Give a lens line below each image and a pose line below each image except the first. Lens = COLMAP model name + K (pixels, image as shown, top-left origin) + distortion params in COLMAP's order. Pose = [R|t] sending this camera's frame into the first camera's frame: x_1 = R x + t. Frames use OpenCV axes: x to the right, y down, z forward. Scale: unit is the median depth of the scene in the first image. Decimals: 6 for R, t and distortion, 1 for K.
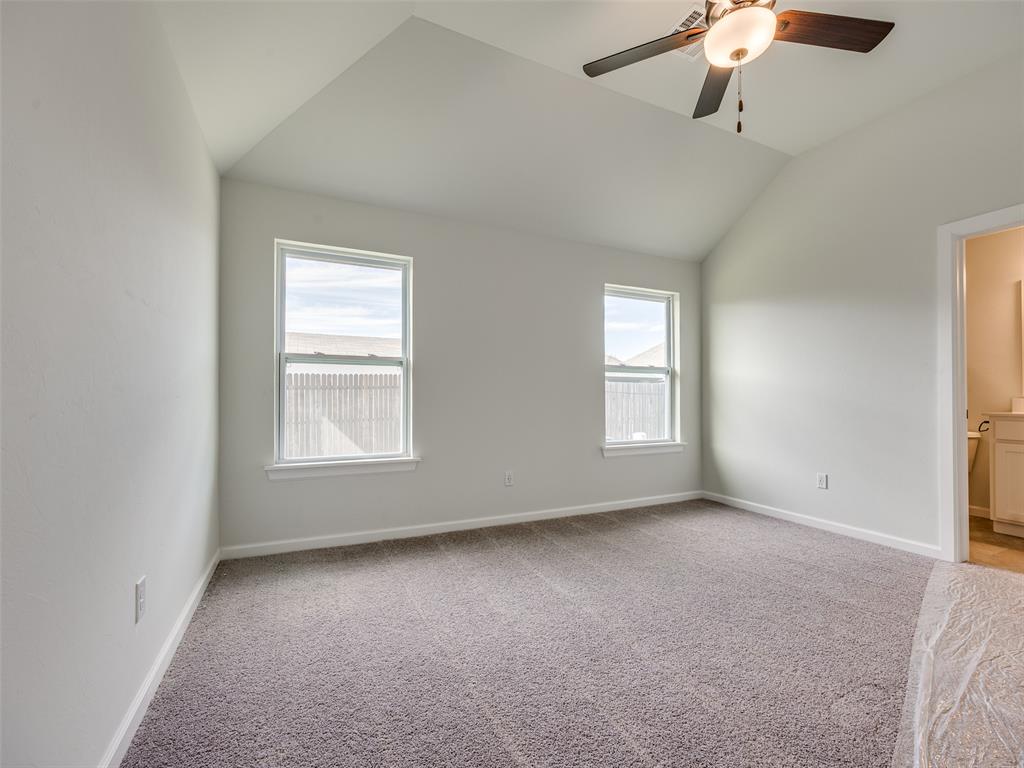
lens RADIAL K [[453.7, 0, 505.2], [0, 453.7, 392.5], [0, 0, 1]] dist [-0.000663, -0.001024]
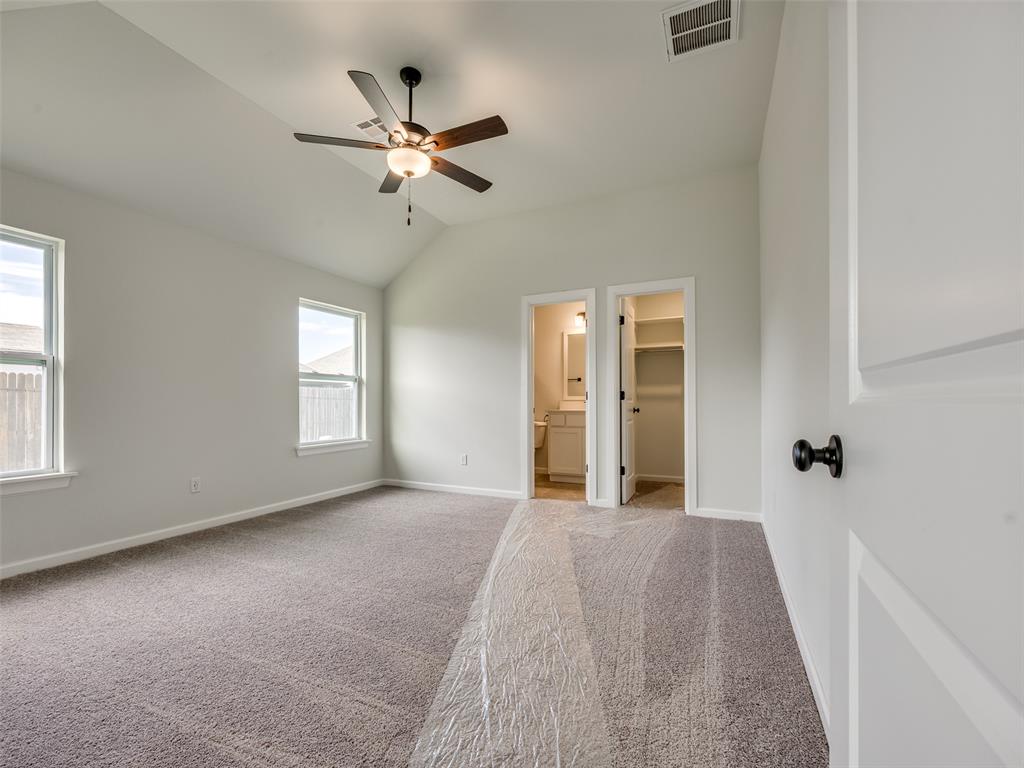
lens RADIAL K [[453.7, 0, 509.0], [0, 453.7, 393.0], [0, 0, 1]] dist [-0.000663, -0.001024]
pose [[0.777675, 0.007941, 0.628616, -0.094703], [-0.002000, 0.999946, -0.010158, -0.000204], [-0.628663, 0.006642, 0.777650, -0.213394]]
